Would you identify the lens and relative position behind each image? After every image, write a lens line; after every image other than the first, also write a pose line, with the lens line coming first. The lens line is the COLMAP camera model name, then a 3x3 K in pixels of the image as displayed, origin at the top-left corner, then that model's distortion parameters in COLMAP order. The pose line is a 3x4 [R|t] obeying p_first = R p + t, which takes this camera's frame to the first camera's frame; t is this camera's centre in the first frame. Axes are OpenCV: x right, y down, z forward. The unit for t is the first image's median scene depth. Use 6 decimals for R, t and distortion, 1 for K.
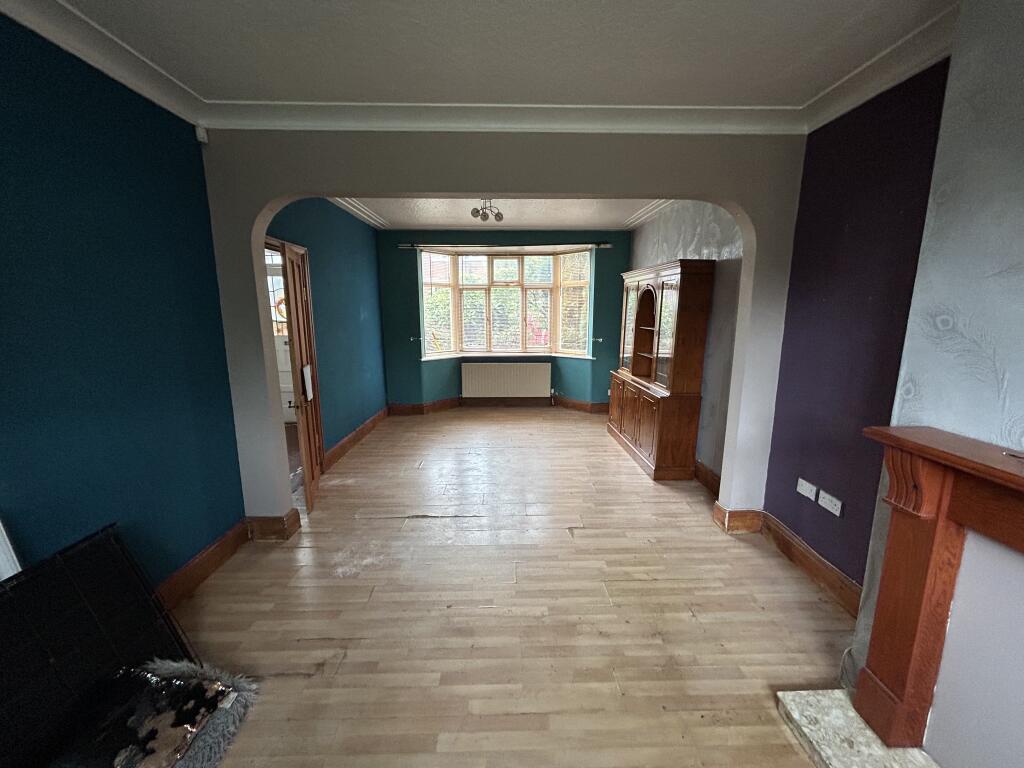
lens RADIAL K [[411.4, 0, 512.8], [0, 411.4, 384.5], [0, 0, 1]] dist [-0.001337, 0.000781]
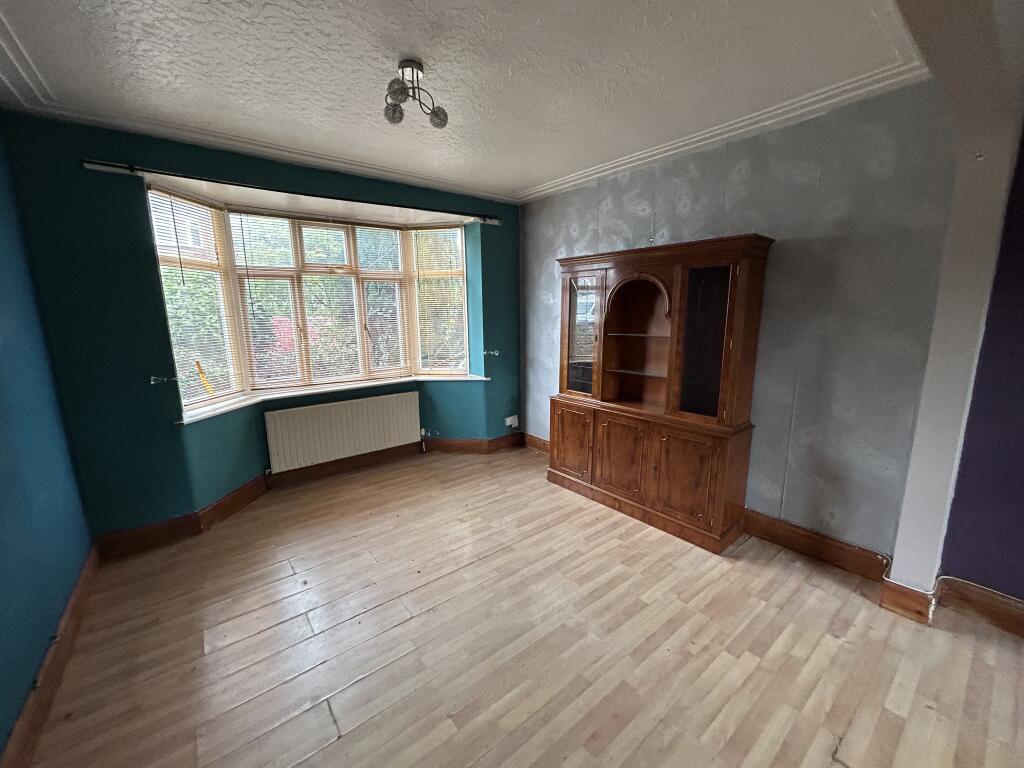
lens RADIAL K [[411.4, 0, 514.1], [0, 411.4, 384.8], [0, 0, 1]] dist [-0.001337, 0.000781]
pose [[0.796396, -0.118317, 0.593089, -0.201732], [0.120723, 0.992040, 0.035799, -0.076659], [-0.592604, 0.043089, 0.804340, 0.415267]]
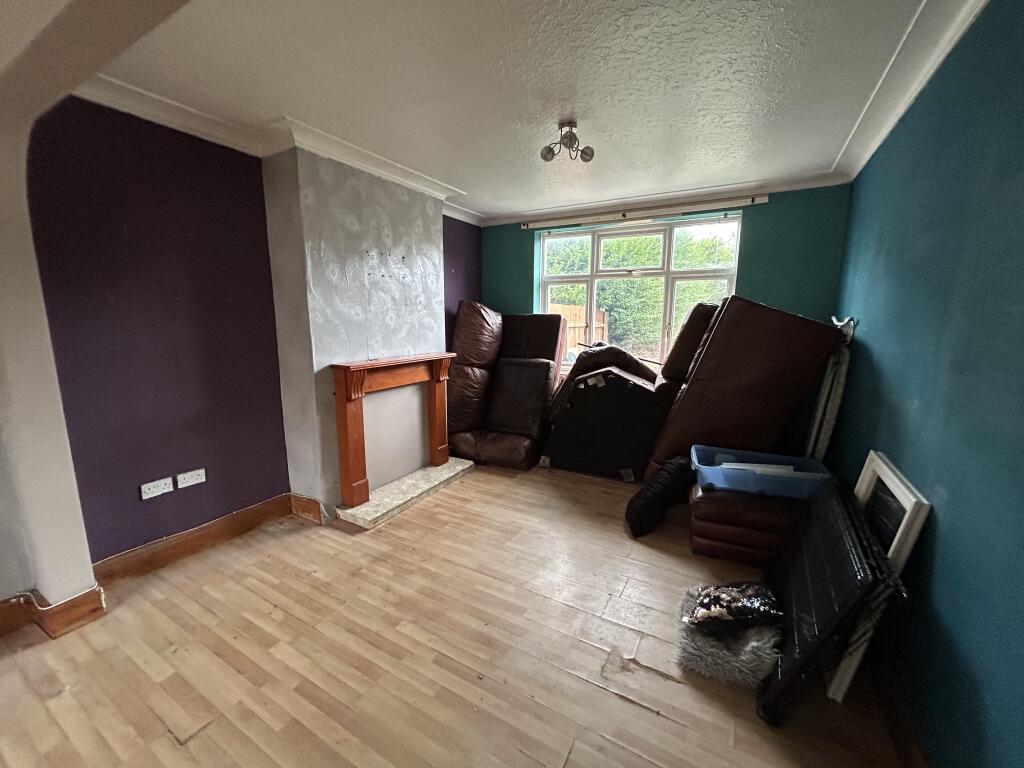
lens RADIAL K [[411.4, 0, 512.6], [0, 411.4, 384.1], [0, 0, 1]] dist [-0.001337, 0.000781]
pose [[-0.858239, -0.093912, 0.504584, -0.211325], [0.084149, 0.944067, 0.318836, -0.096122], [-0.506304, 0.316098, -0.802333, 0.540327]]
